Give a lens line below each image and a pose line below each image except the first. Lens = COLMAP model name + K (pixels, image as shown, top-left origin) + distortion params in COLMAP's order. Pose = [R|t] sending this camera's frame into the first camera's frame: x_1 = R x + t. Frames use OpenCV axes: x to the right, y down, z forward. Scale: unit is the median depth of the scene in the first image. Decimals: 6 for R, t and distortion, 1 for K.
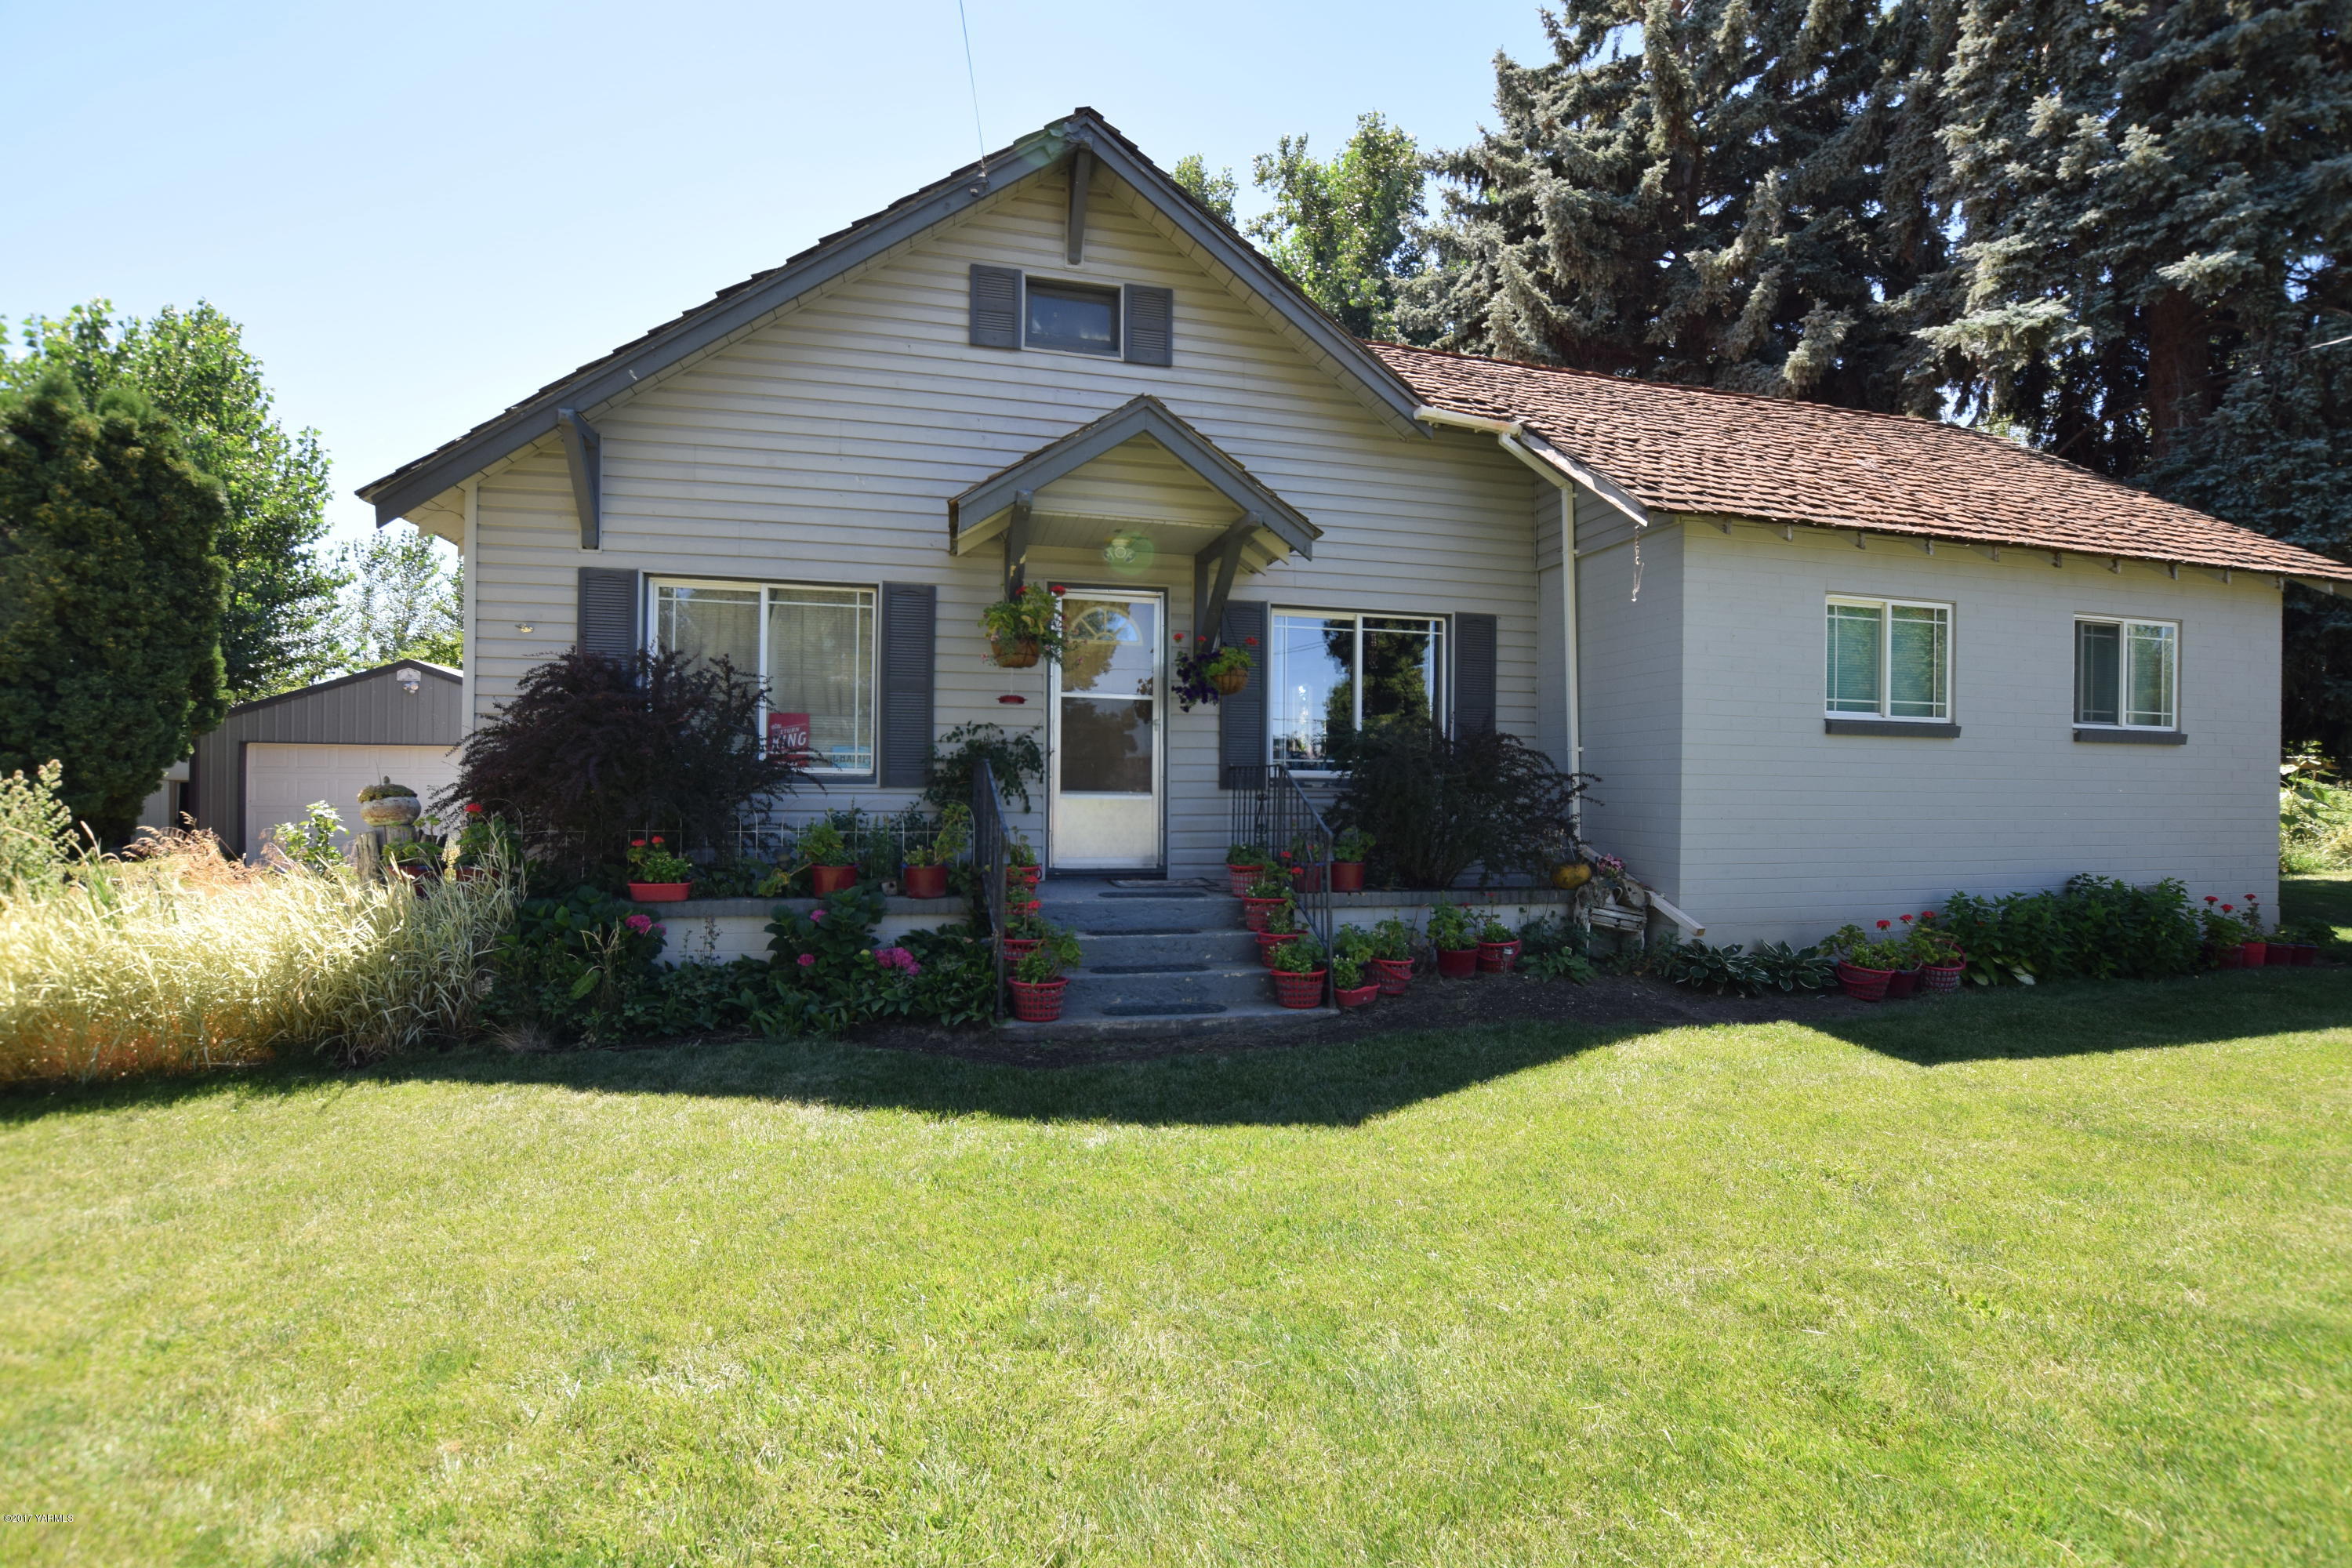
lens RADIAL K [[1036.9, 0, 1184.2], [0, 1036.9, 791.2], [0, 0, 1]] dist [-0.033742, 0.005643]
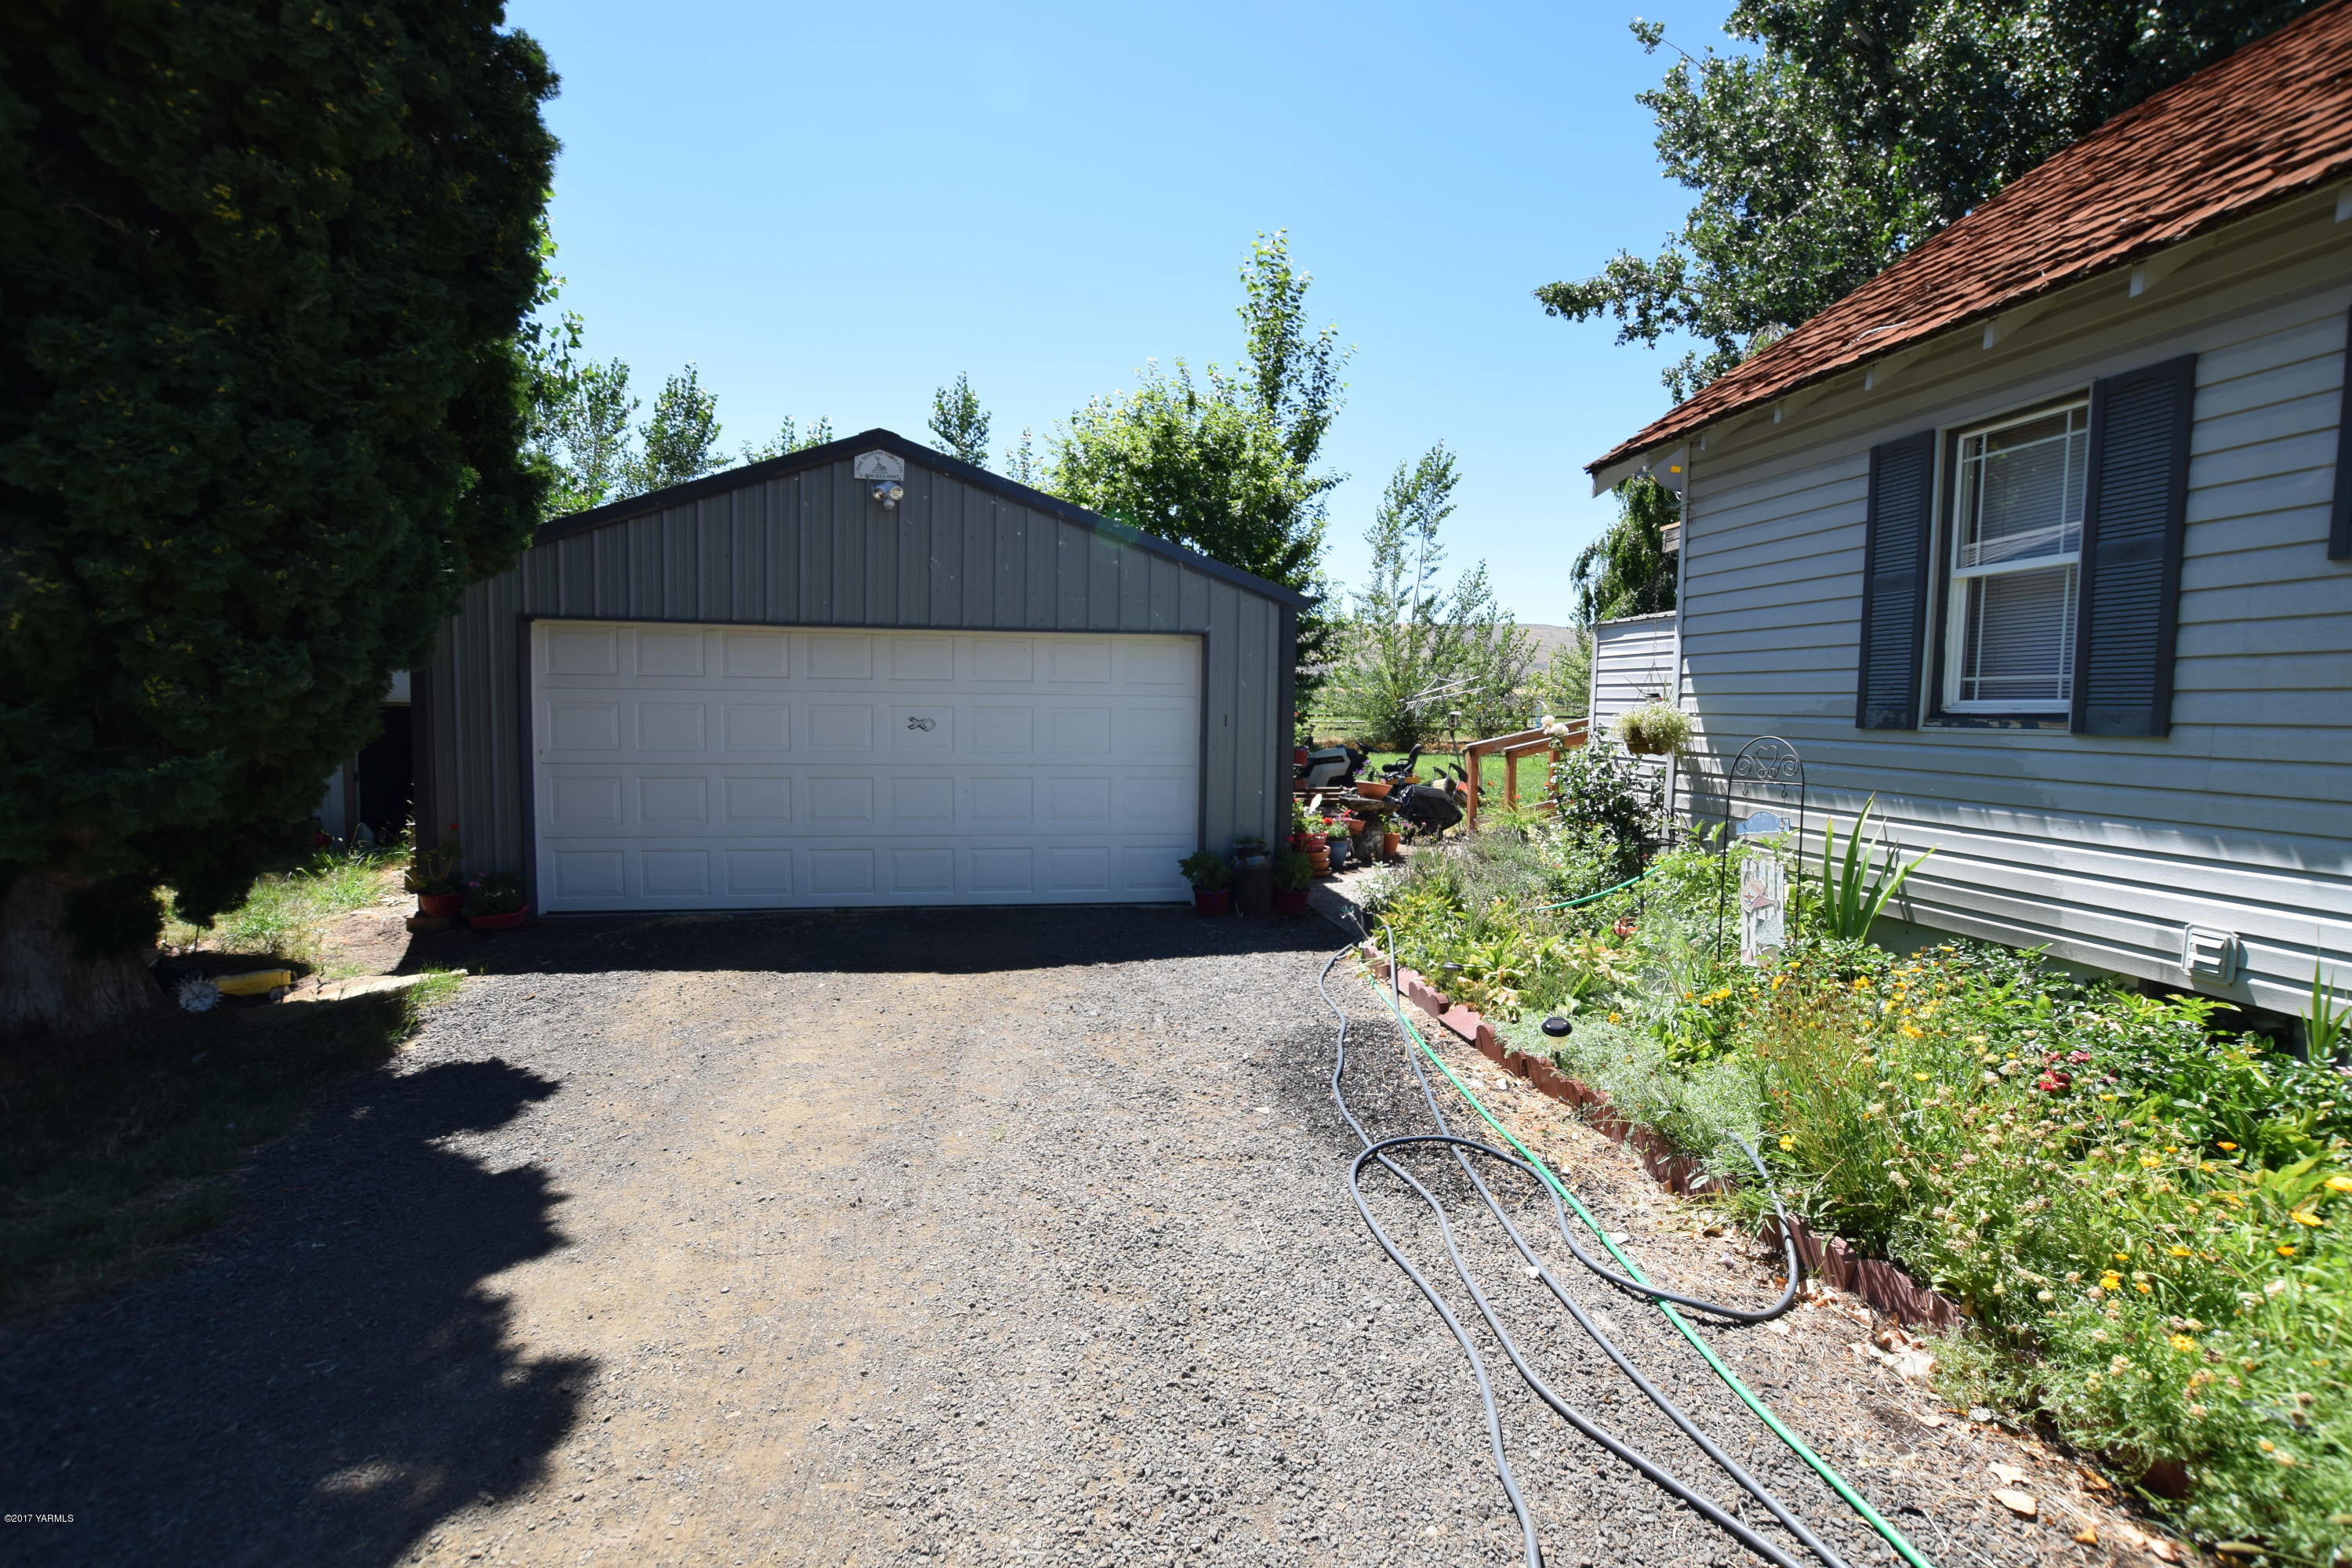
lens RADIAL K [[1036.9, 0, 1198.5], [0, 1036.9, 777.2], [0, 0, 1]] dist [-0.033742, 0.005643]
pose [[0.998375, 0.014976, -0.054975, -1.270857], [-0.011470, 0.997913, 0.063541, -0.021261], [0.055812, -0.062807, 0.996464, 1.183381]]
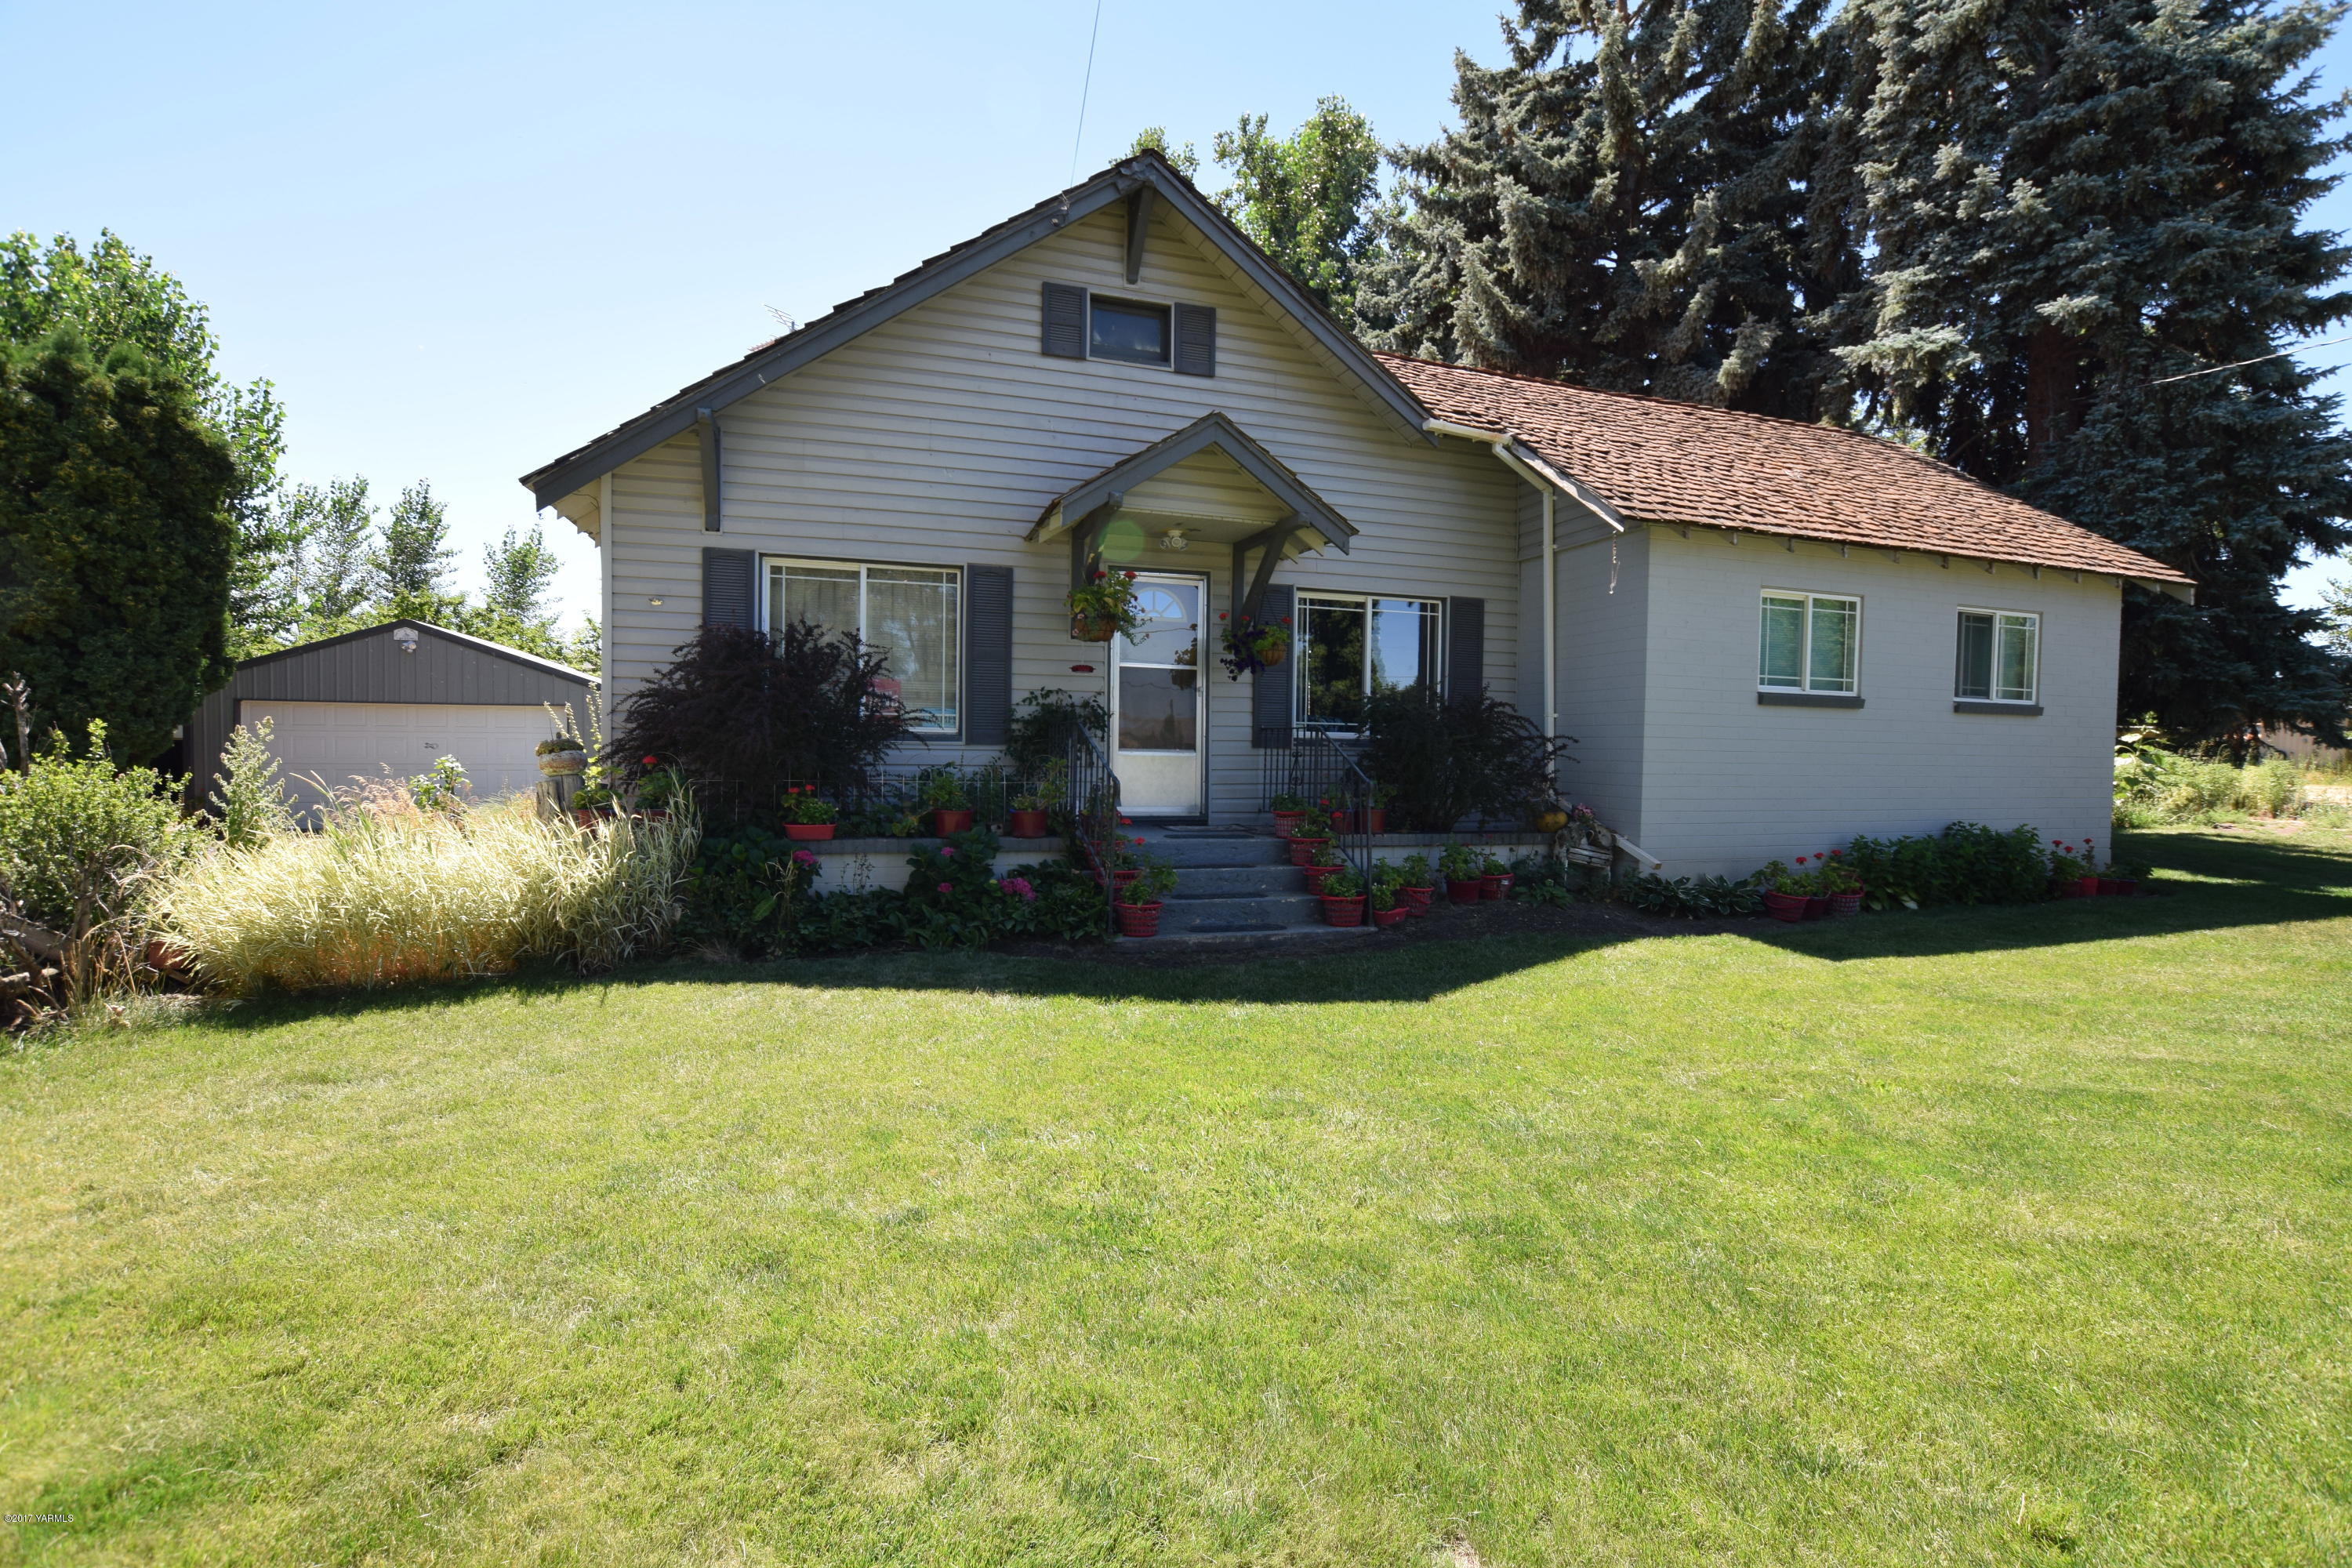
lens RADIAL K [[1036.9, 0, 1184.8], [0, 1036.9, 790.4], [0, 0, 1]] dist [-0.033742, 0.005643]
pose [[0.997413, 0.001723, 0.071861, -0.127723], [-0.004252, 0.999376, 0.035060, 0.005564], [-0.071756, -0.035275, 0.996798, -0.152844]]
